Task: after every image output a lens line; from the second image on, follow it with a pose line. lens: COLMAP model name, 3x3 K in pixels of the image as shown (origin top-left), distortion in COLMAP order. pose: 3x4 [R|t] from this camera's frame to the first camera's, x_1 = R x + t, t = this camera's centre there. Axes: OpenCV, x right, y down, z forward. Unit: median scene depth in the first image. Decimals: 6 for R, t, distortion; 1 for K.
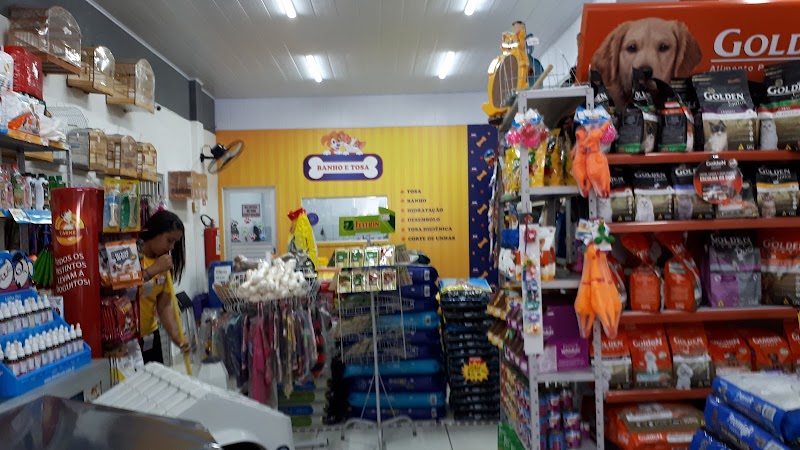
lens RADIAL K [[628.9, 0, 400.3], [0, 628.9, 226.9], [0, 0, 1]] dist [-0.001139, -0.001151]
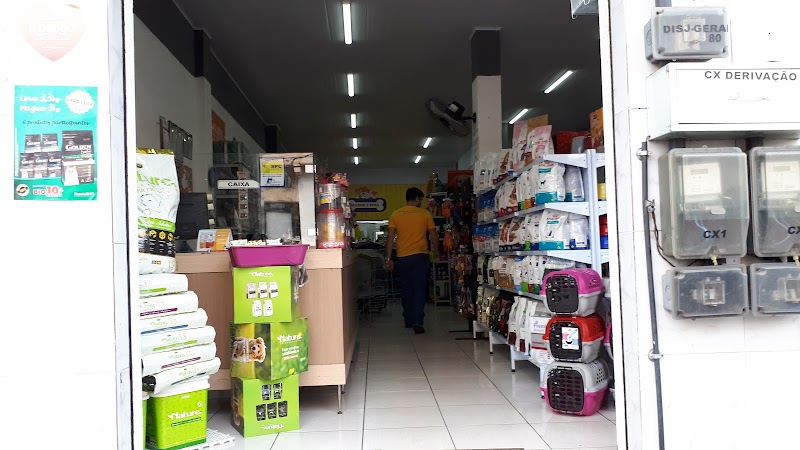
lens RADIAL K [[628.9, 0, 399.7], [0, 628.9, 225.6], [0, 0, 1]] dist [-0.001139, -0.001151]
pose [[0.999684, 0.000551, 0.025143, -0.111762], [0.000548, 0.999044, -0.043703, 0.173247], [-0.025144, 0.043703, 0.998728, -3.028404]]
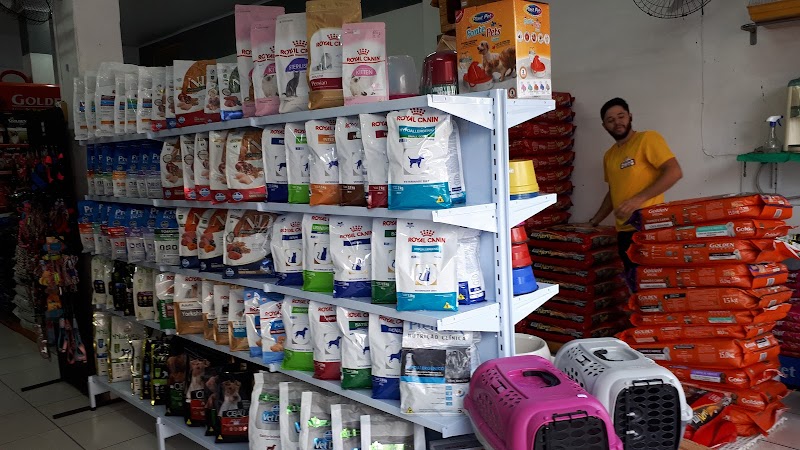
lens RADIAL K [[628.9, 0, 399.2], [0, 628.9, 230.2], [0, 0, 1]] dist [-0.001139, -0.001151]
pose [[0.708248, -0.085636, 0.700750, -0.206517], [0.017540, 0.994444, 0.103799, -0.006271], [-0.705746, -0.061224, 0.705815, -1.886197]]
